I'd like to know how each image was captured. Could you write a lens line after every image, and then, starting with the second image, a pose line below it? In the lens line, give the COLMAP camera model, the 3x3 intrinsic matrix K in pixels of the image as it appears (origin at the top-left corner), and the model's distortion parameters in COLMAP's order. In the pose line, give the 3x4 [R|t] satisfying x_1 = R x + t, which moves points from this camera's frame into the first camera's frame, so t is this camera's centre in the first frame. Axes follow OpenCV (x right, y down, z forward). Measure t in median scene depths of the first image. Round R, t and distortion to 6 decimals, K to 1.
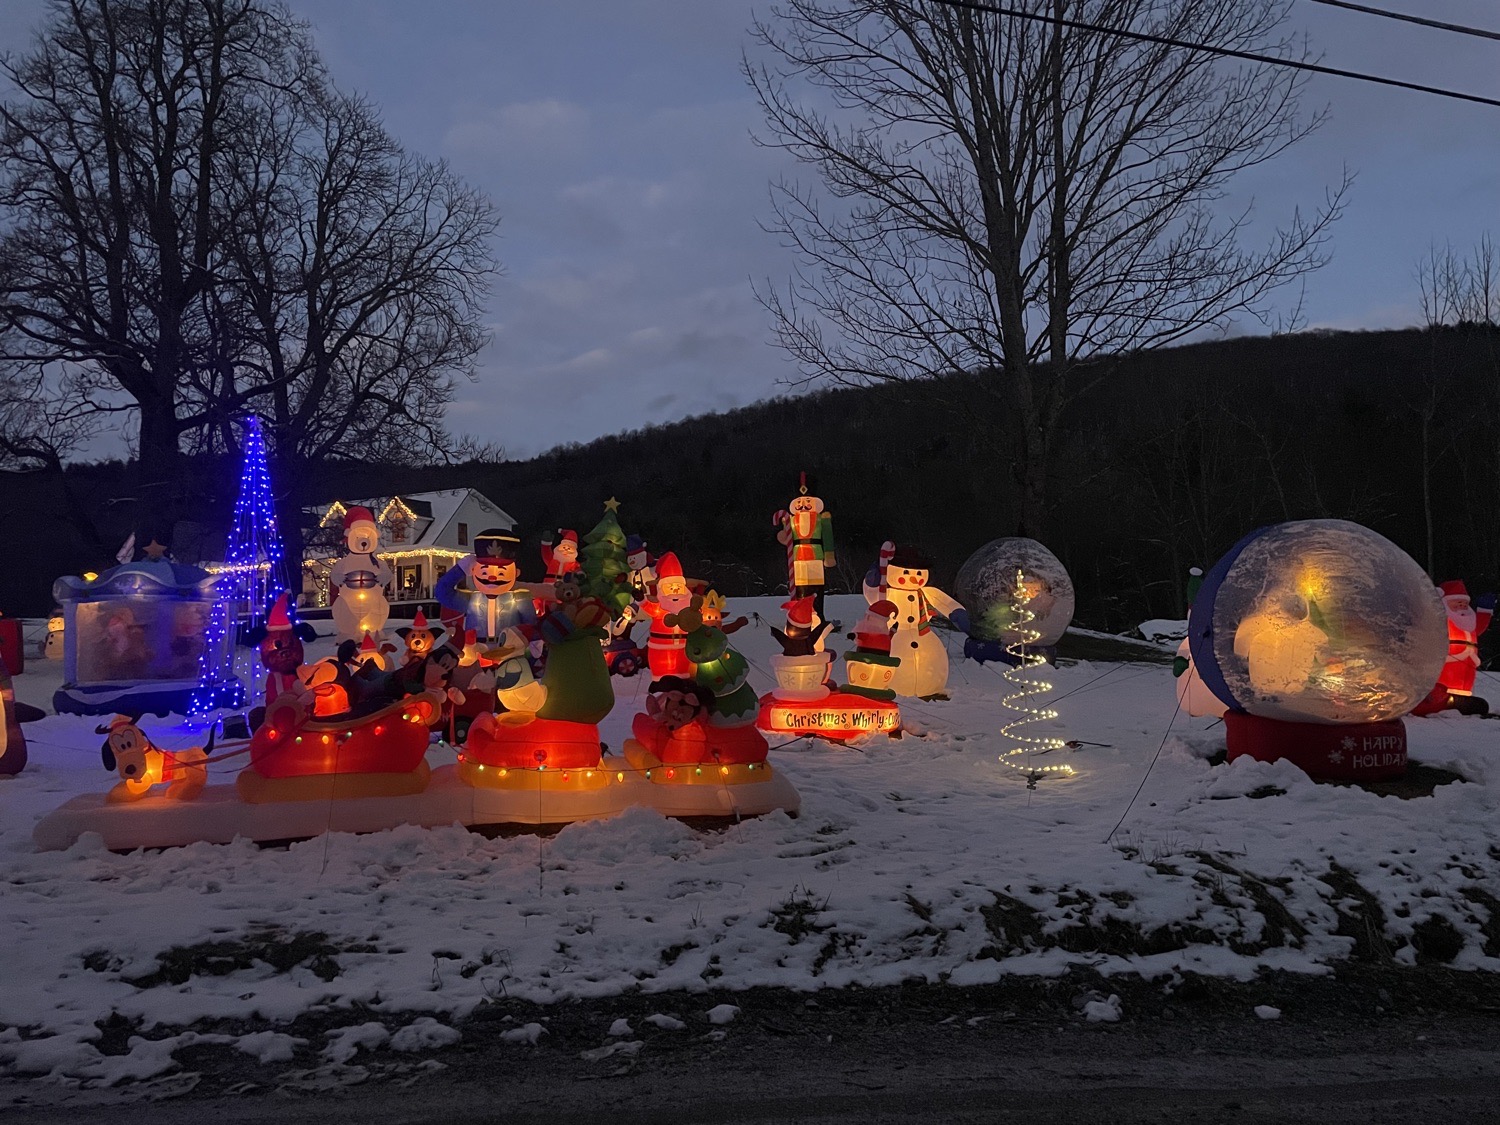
lens RADIAL K [[1114.0, 0, 750.0], [0, 1114.0, 562.5], [0, 0, 1]] dist [0.123565, -0.184546]
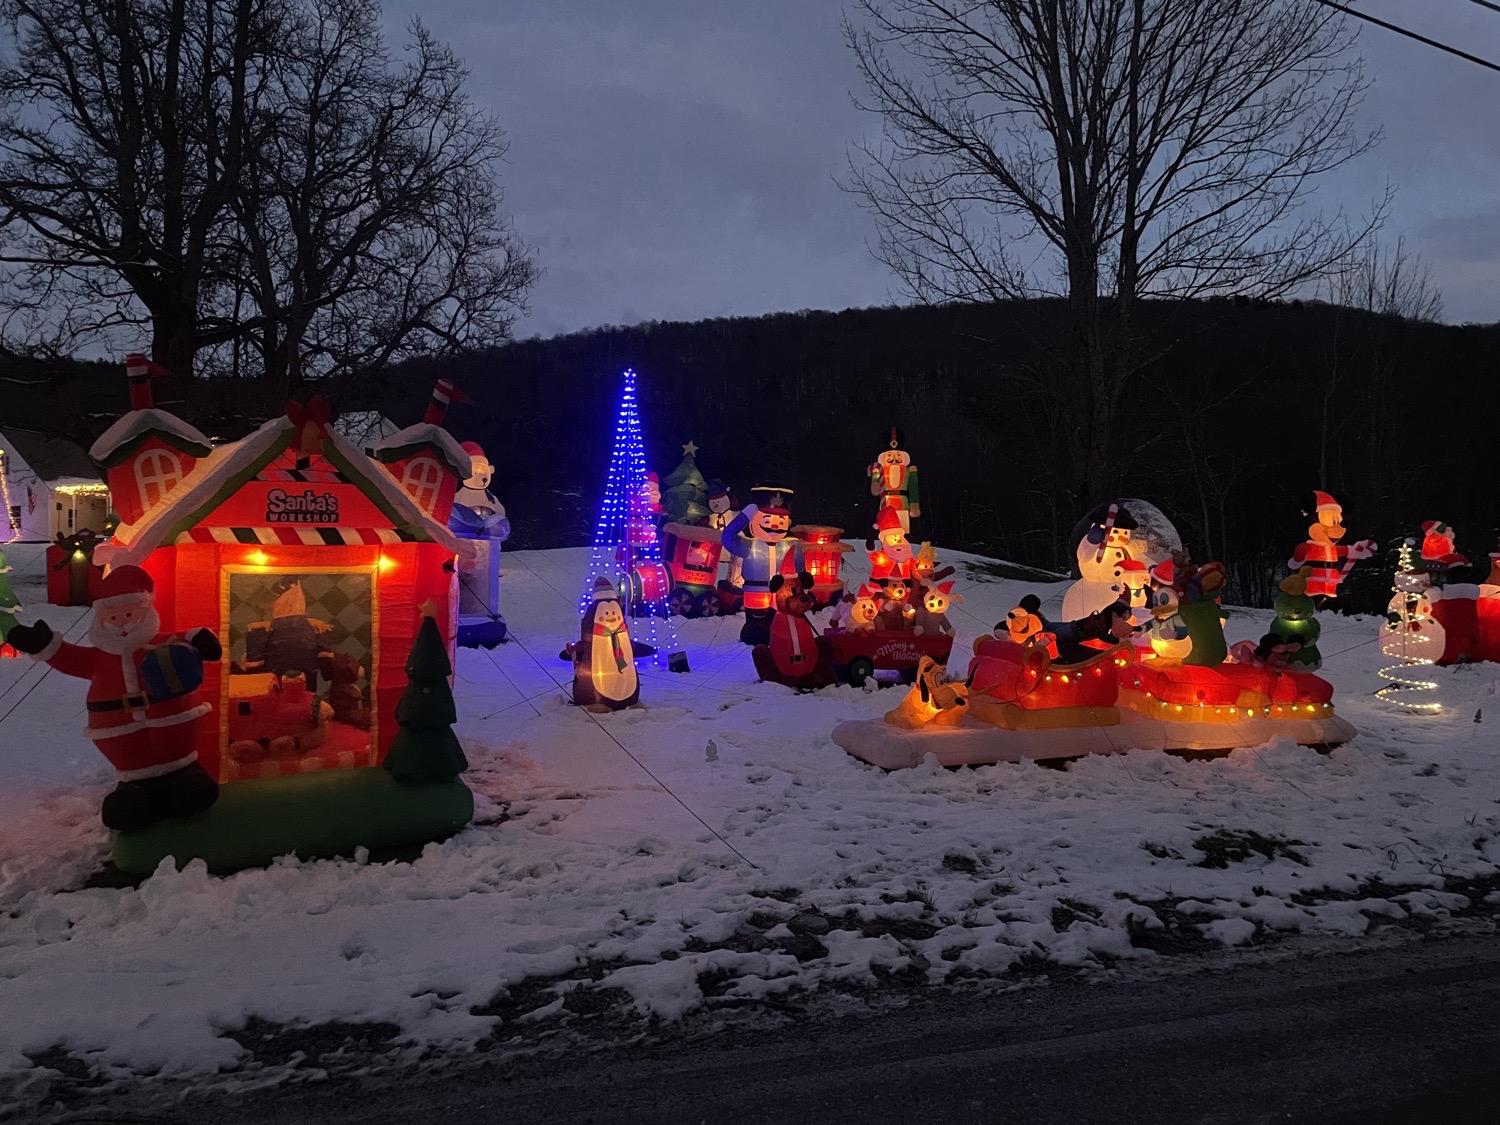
lens RADIAL K [[1114.0, 0, 750.0], [0, 1114.0, 562.5], [0, 0, 1]] dist [0.123565, -0.184546]
pose [[0.984997, 0.025706, 0.170645, -0.267741], [-0.035699, 0.997806, 0.055754, -0.006700], [-0.168837, -0.061010, 0.983754, -0.035483]]
